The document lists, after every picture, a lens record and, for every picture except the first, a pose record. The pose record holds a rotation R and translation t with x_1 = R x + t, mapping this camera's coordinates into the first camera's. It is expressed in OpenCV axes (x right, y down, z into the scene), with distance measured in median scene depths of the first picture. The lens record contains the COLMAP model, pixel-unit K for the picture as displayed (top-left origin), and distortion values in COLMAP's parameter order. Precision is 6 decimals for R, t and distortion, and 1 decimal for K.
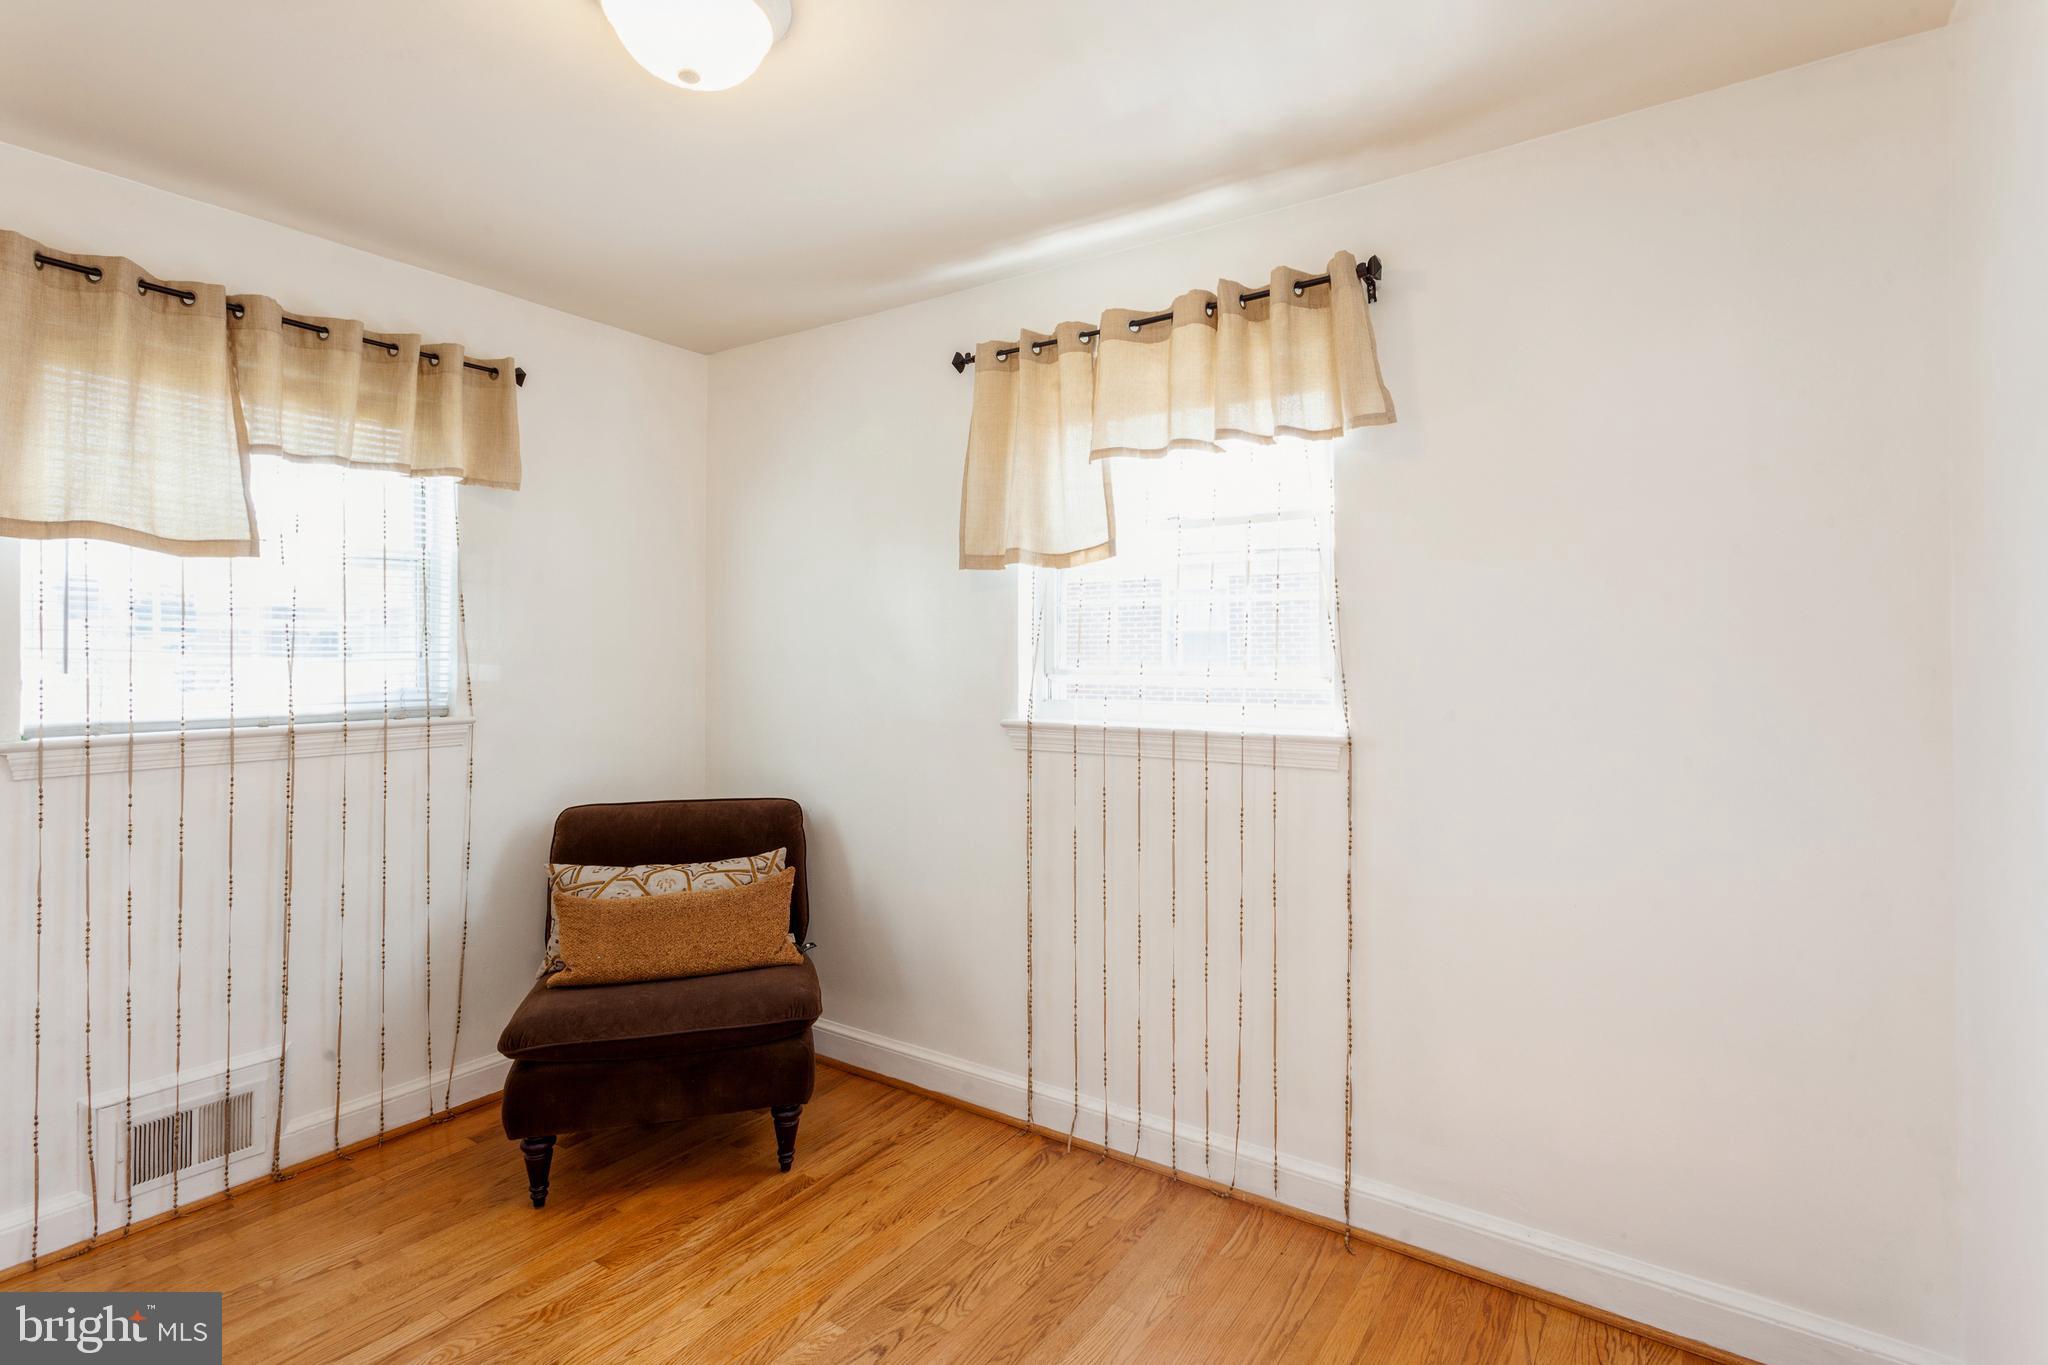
lens RADIAL K [[976.9, 0, 1021.3], [0, 976.9, 643.7], [0, 0, 1]] dist [0.000873, 0.000837]
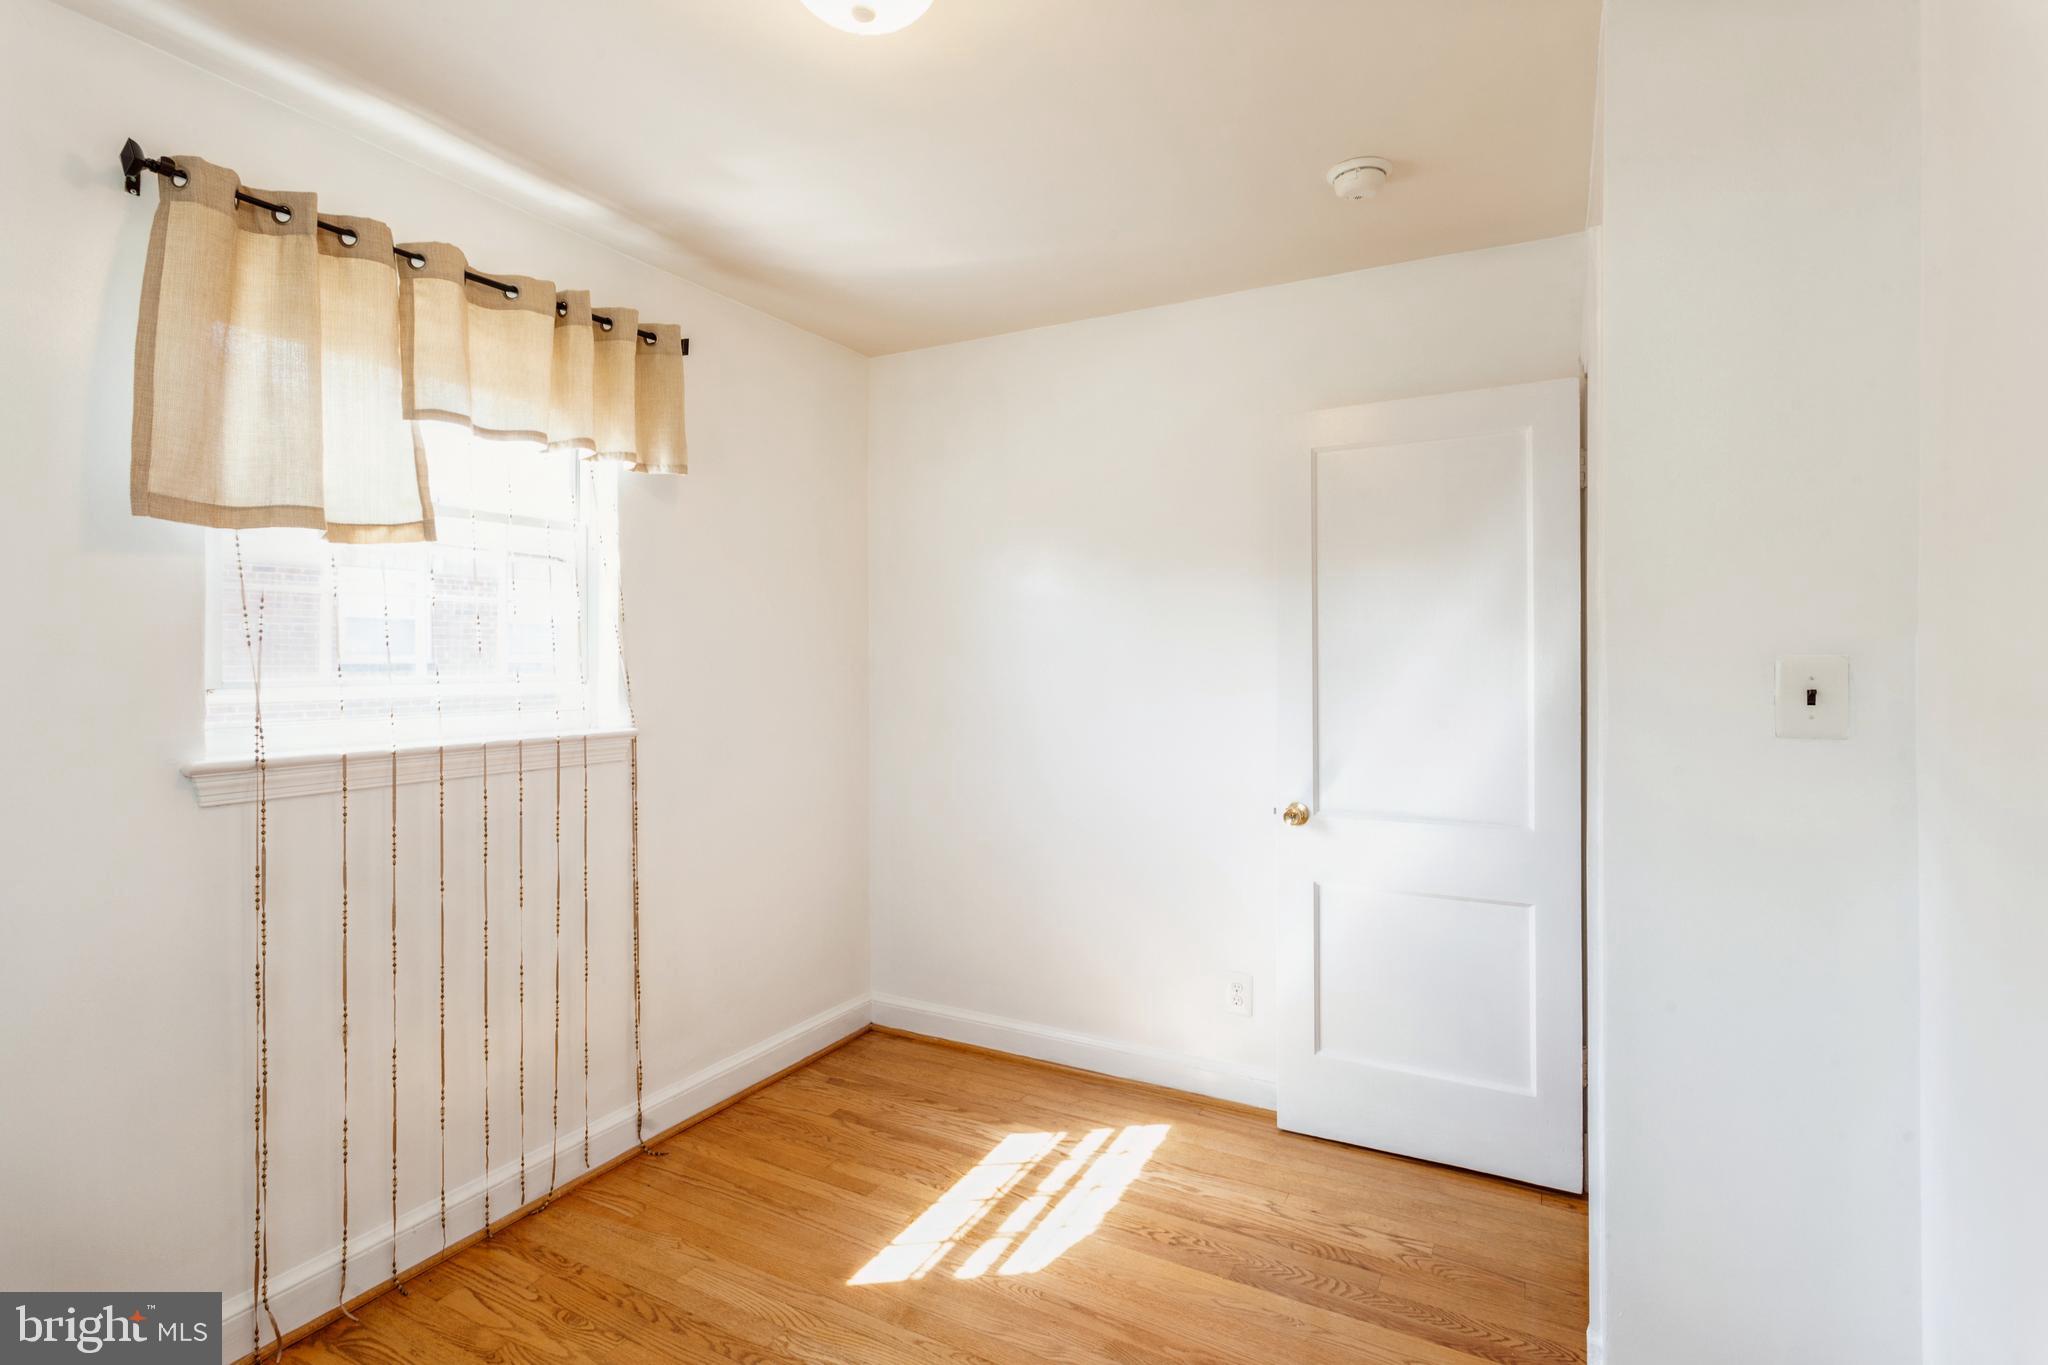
lens RADIAL K [[980.6, 0, 1031.7], [0, 980.6, 656.6], [0, 0, 1]] dist [0.002261, 0.000763]
pose [[-0.108221, -0.000076, 0.994127, -0.846794], [-0.010217, 0.999947, -0.001036, 0.004464], [-0.994074, -0.010269, -0.108216, 0.633383]]
